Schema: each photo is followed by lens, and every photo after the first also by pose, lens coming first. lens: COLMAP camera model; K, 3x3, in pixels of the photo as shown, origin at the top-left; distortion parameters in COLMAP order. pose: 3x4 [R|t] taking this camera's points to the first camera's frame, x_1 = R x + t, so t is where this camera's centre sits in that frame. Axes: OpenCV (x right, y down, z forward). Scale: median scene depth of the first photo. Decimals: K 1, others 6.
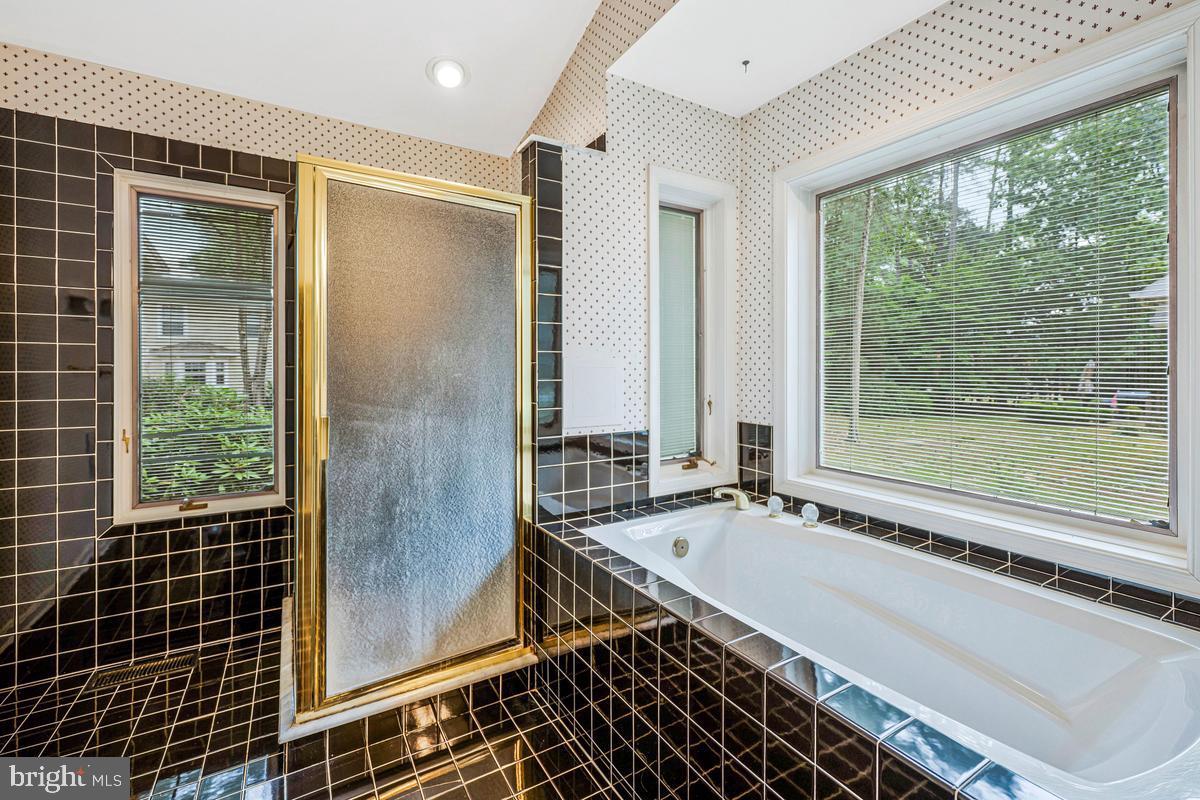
lens RADIAL K [[504.1, 0, 598.4], [0, 504.1, 373.4], [0, 0, 1]] dist [0.000142, 0.000089]
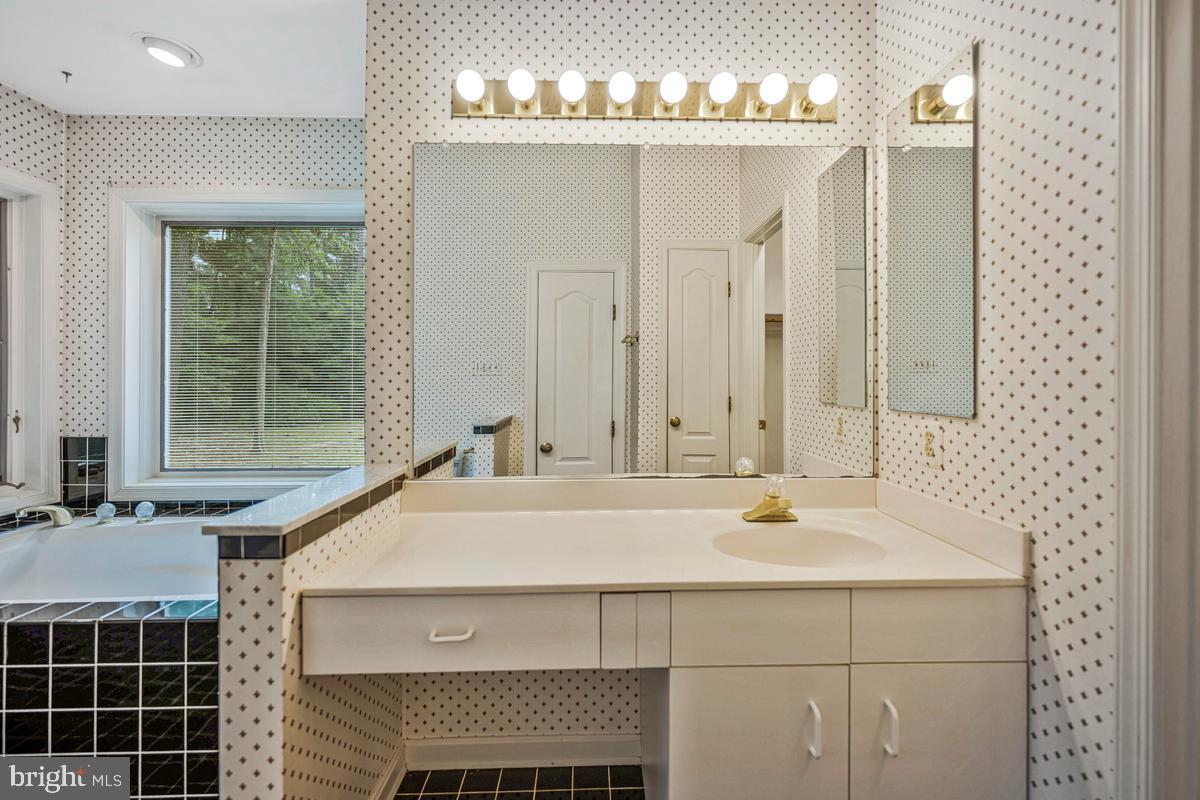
lens RADIAL K [[504.1, 0, 598.4], [0, 504.1, 373.4], [0, 0, 1]] dist [0.000142, 0.000089]
pose [[0.501766, 0.005265, 0.864987, -0.035768], [0.010010, 0.999879, -0.011893, -0.001318], [-0.864945, 0.014626, 0.501653, -0.359651]]
